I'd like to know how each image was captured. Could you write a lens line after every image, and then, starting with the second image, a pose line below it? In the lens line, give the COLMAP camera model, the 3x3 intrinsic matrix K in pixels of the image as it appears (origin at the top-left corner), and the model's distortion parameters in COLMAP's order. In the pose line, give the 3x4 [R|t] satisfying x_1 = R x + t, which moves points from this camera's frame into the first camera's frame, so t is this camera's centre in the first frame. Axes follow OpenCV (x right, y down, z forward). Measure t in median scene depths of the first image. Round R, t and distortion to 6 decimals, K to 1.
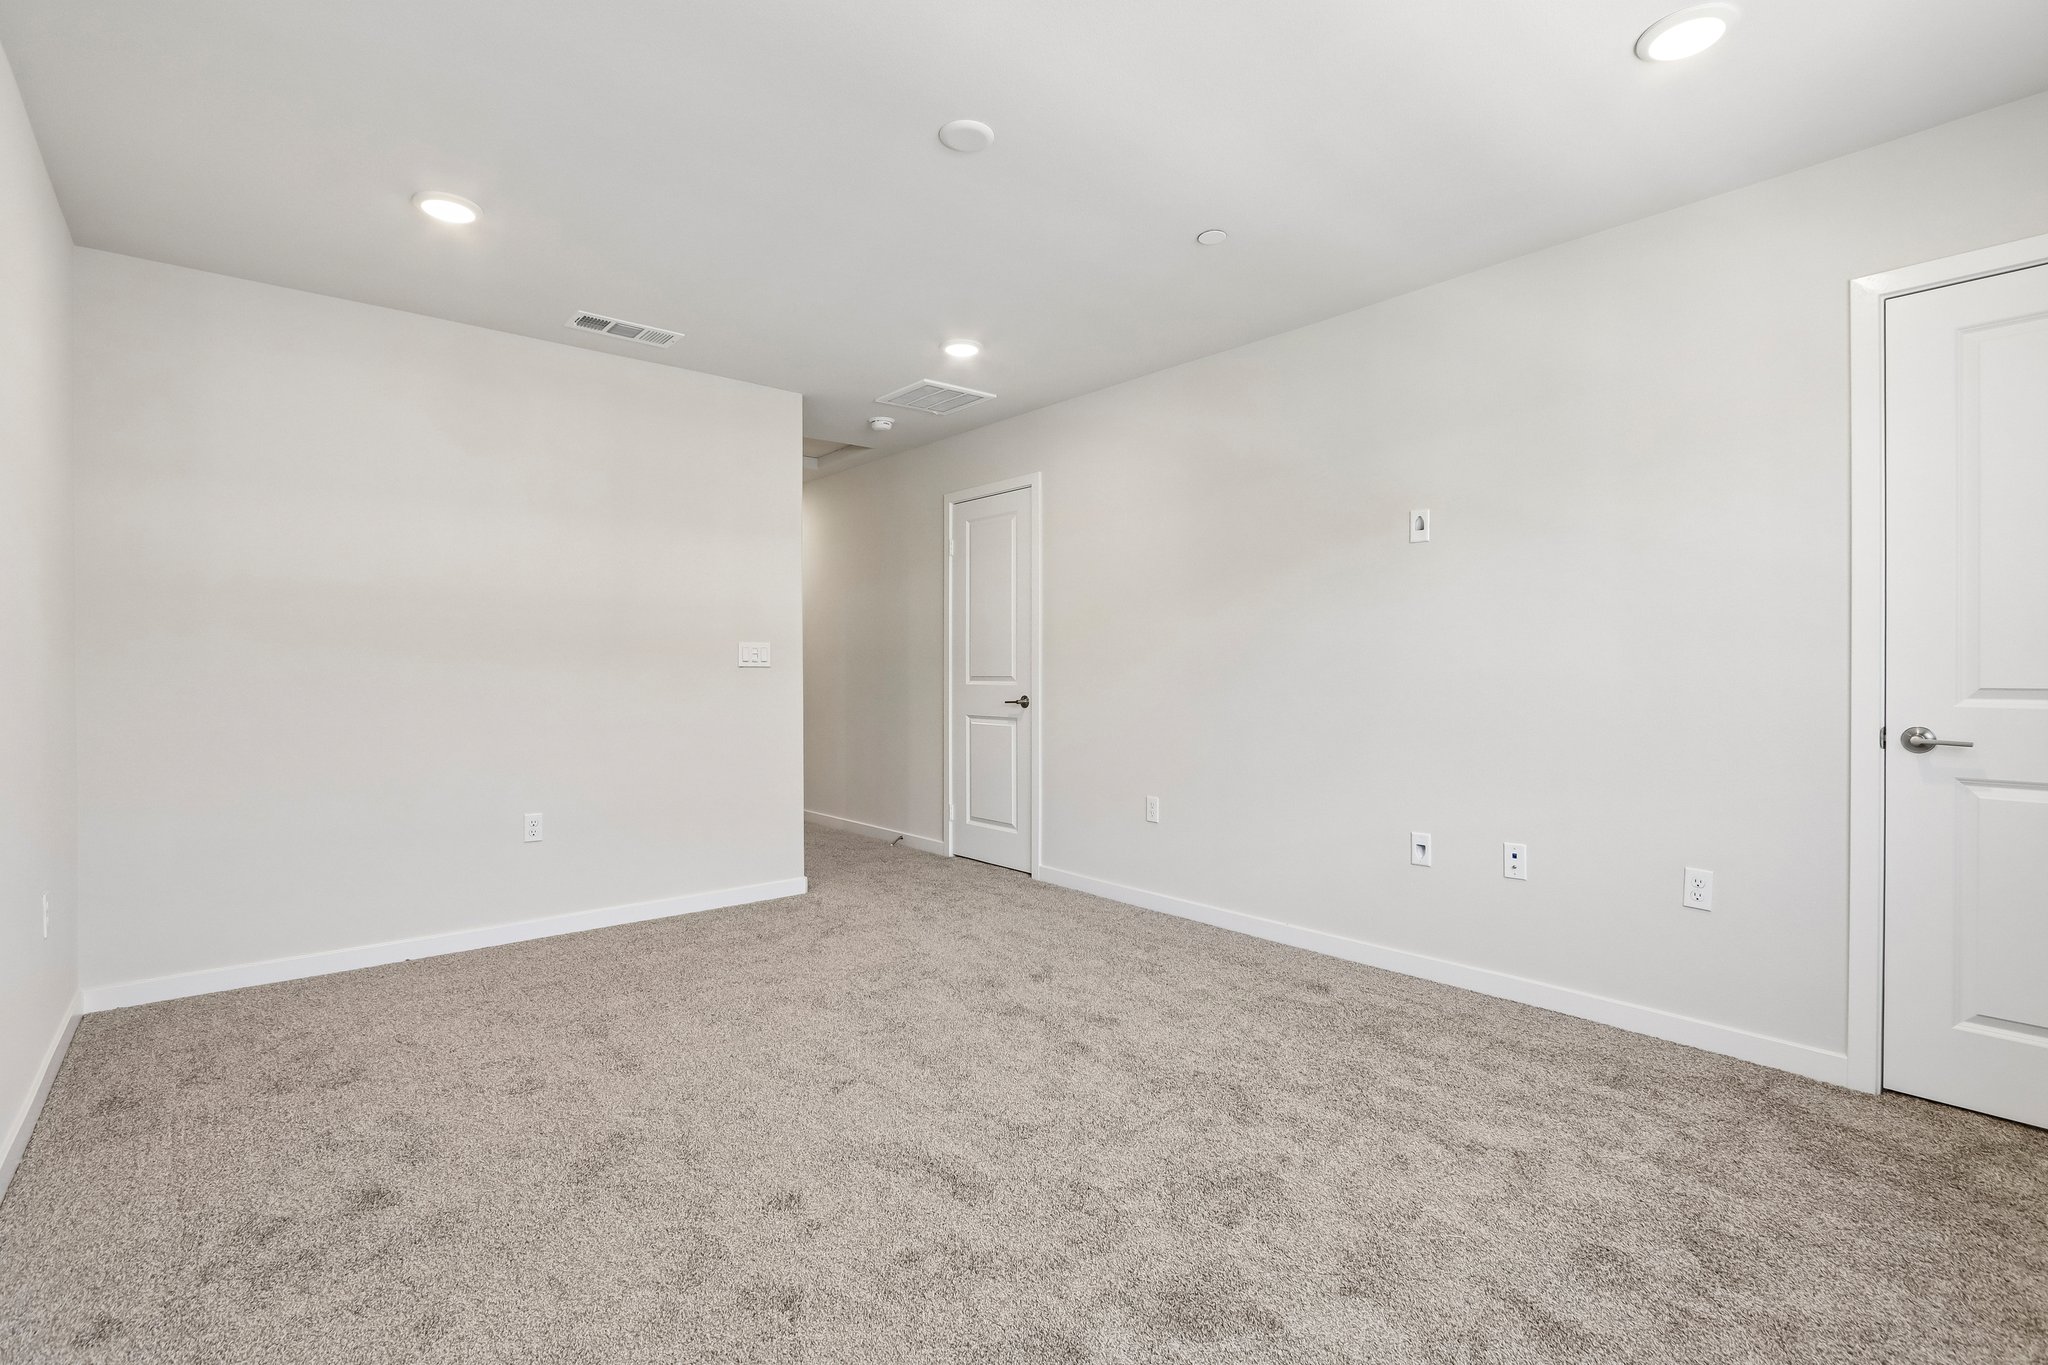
lens RADIAL K [[977.2, 0, 1021.0], [0, 977.2, 652.1], [0, 0, 1]] dist [-0.005695, -0.000929]
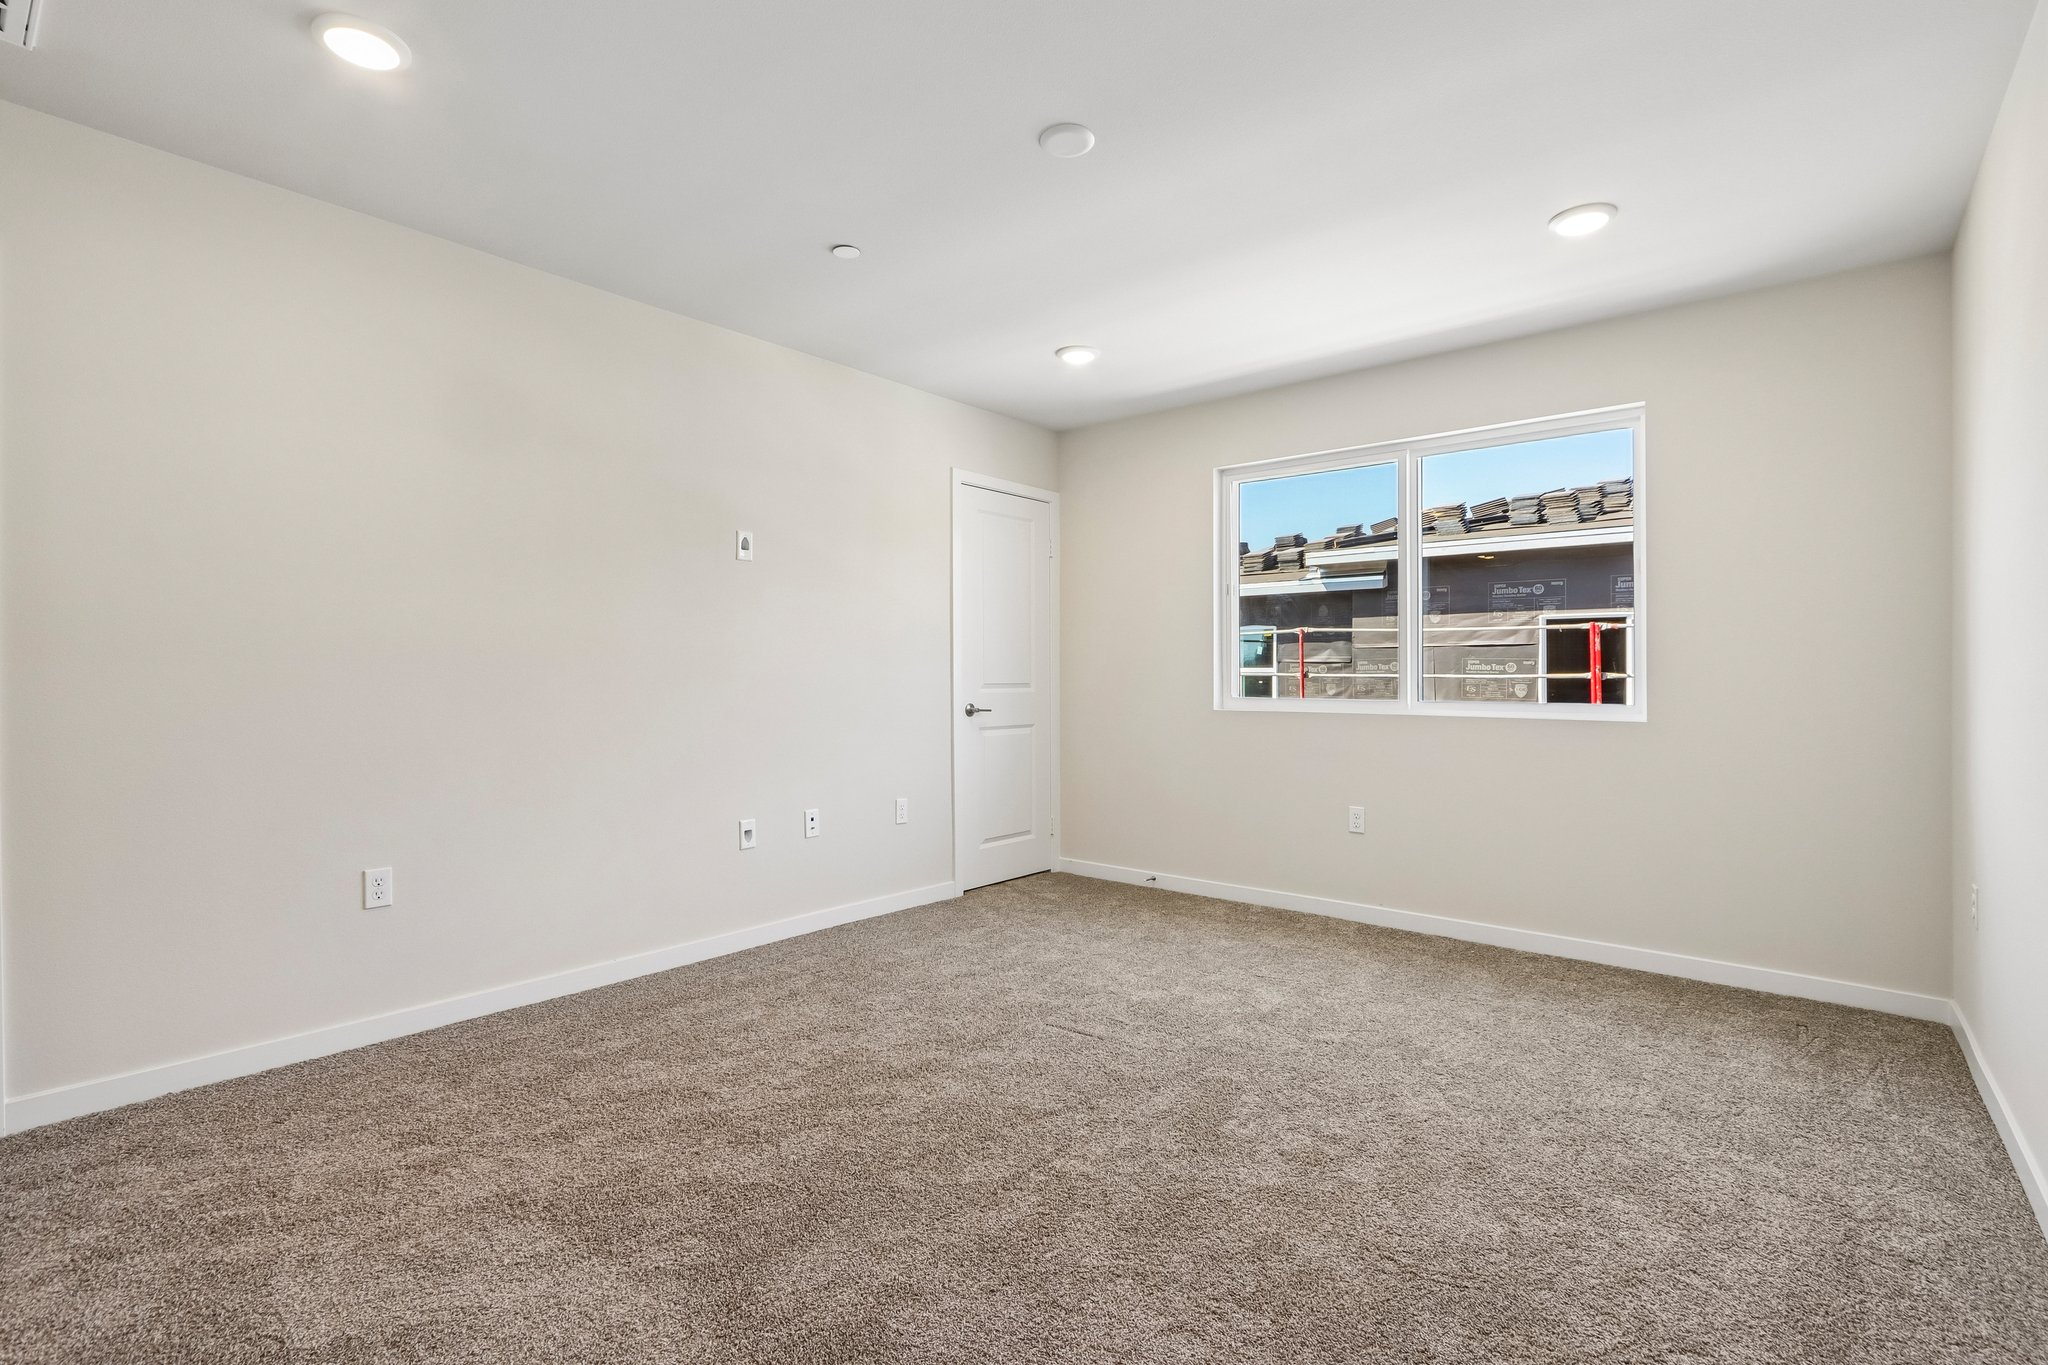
lens RADIAL K [[977.2, 0, 1021.0], [0, 977.2, 652.1], [0, 0, 1]] dist [-0.005695, -0.000929]
pose [[-0.195184, 0.022936, 0.980498, -0.814095], [-0.019663, 0.999434, -0.027293, 0.018078], [-0.980570, -0.024607, -0.194622, 0.986369]]
